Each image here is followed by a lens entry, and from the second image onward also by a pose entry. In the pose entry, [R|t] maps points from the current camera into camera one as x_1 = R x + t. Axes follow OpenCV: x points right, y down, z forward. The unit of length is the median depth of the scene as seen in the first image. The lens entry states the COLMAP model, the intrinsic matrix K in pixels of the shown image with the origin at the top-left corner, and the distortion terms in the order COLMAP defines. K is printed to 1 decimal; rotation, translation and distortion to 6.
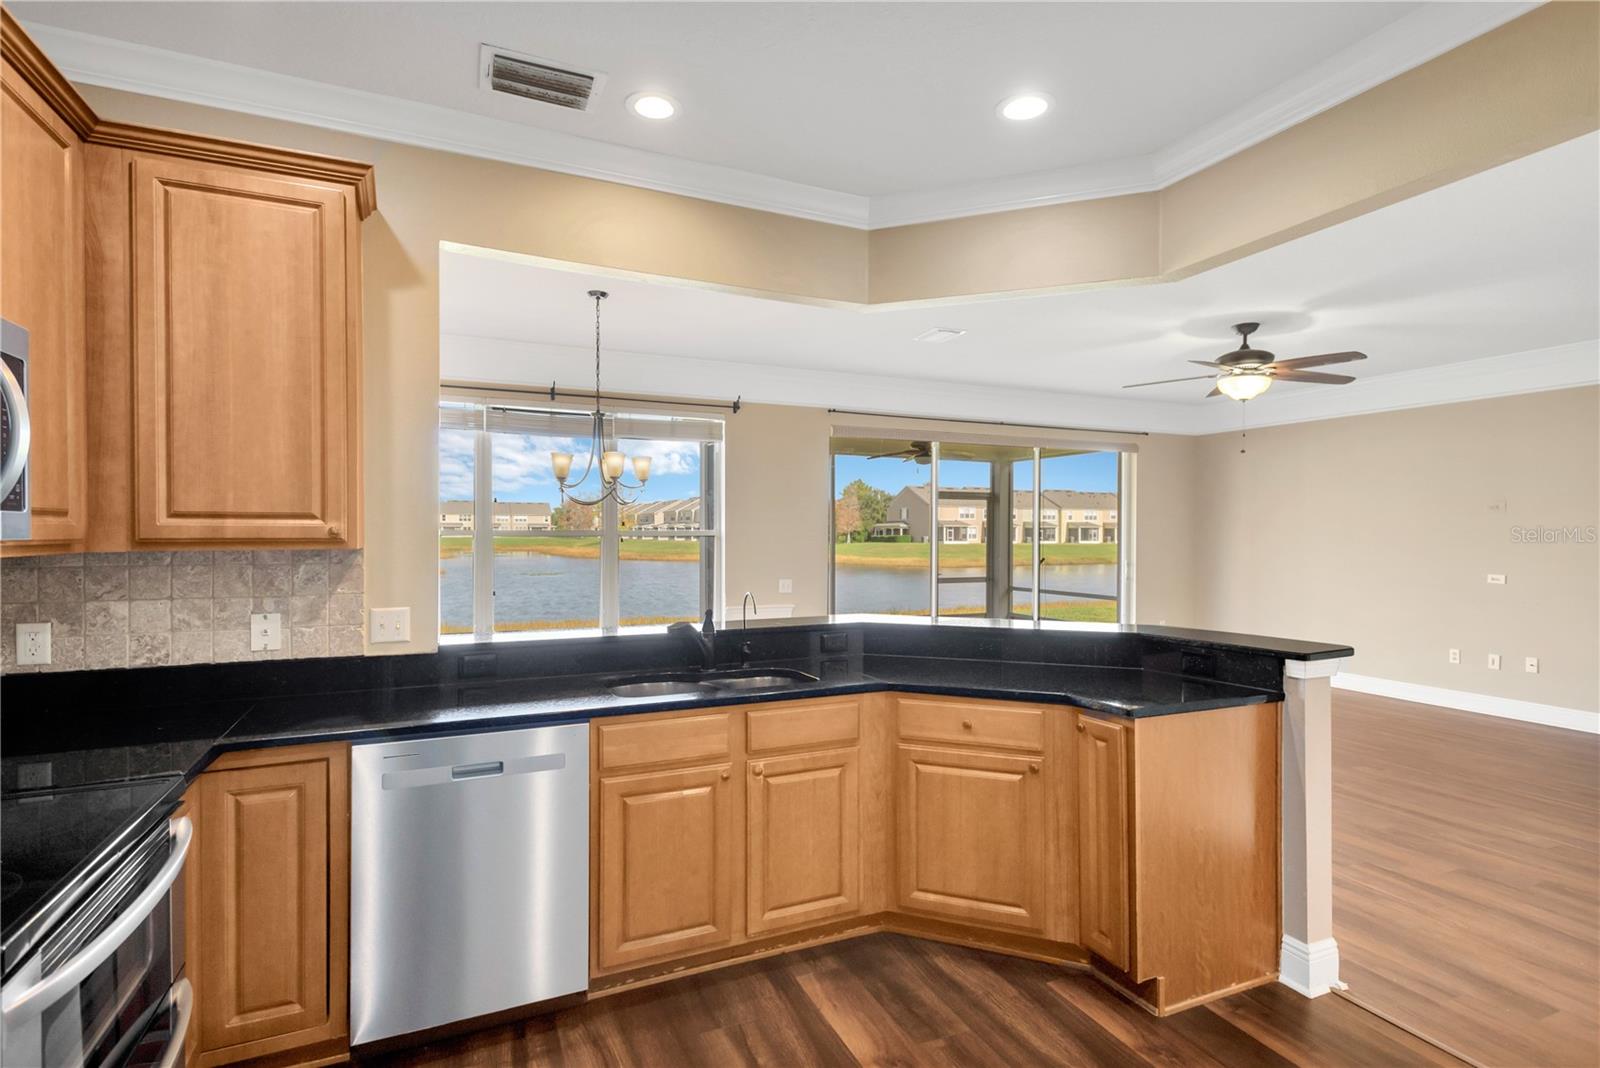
lens RADIAL K [[793.6, 0, 798.8], [0, 793.6, 540.4], [0, 0, 1]] dist [0.010167, -0.000464]
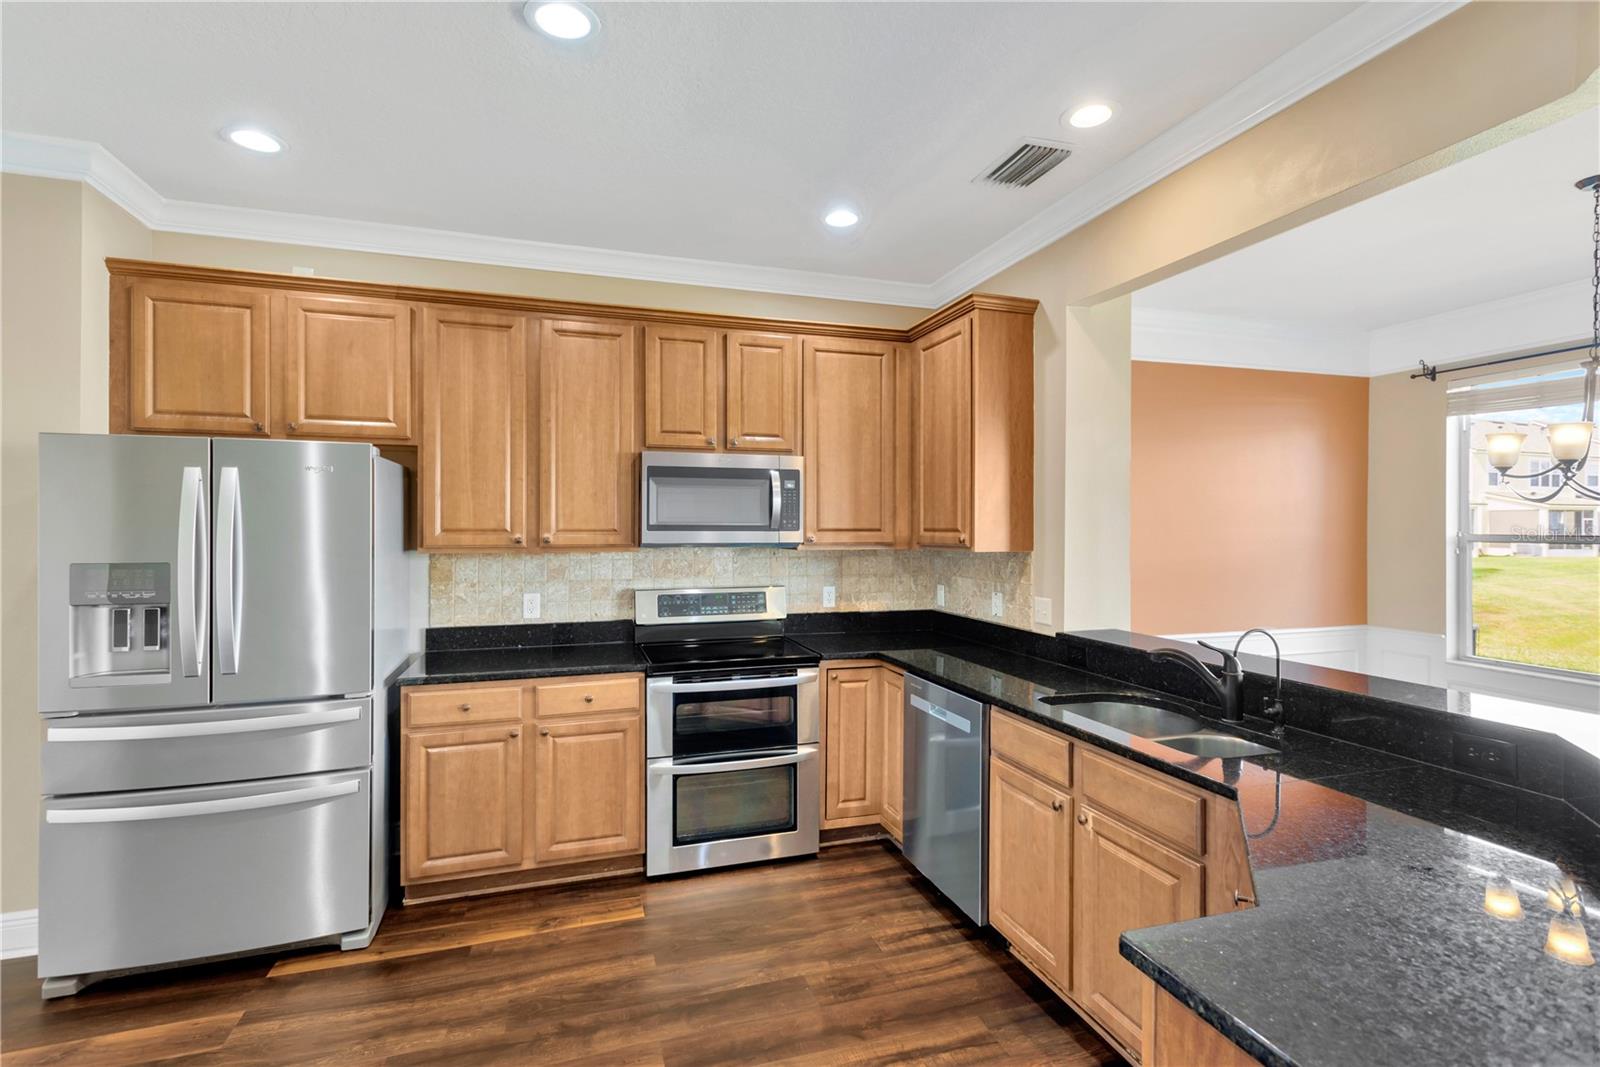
lens RADIAL K [[747.8, 0, 801.8], [0, 747.8, 525.5], [0, 0, 1]] dist [0.014847, -0.004927]
pose [[-0.106111, -0.003816, -0.994347, 0.818244], [-0.011701, 0.999928, -0.002589, -0.029555], [0.994285, 0.011360, -0.106148, 0.781375]]
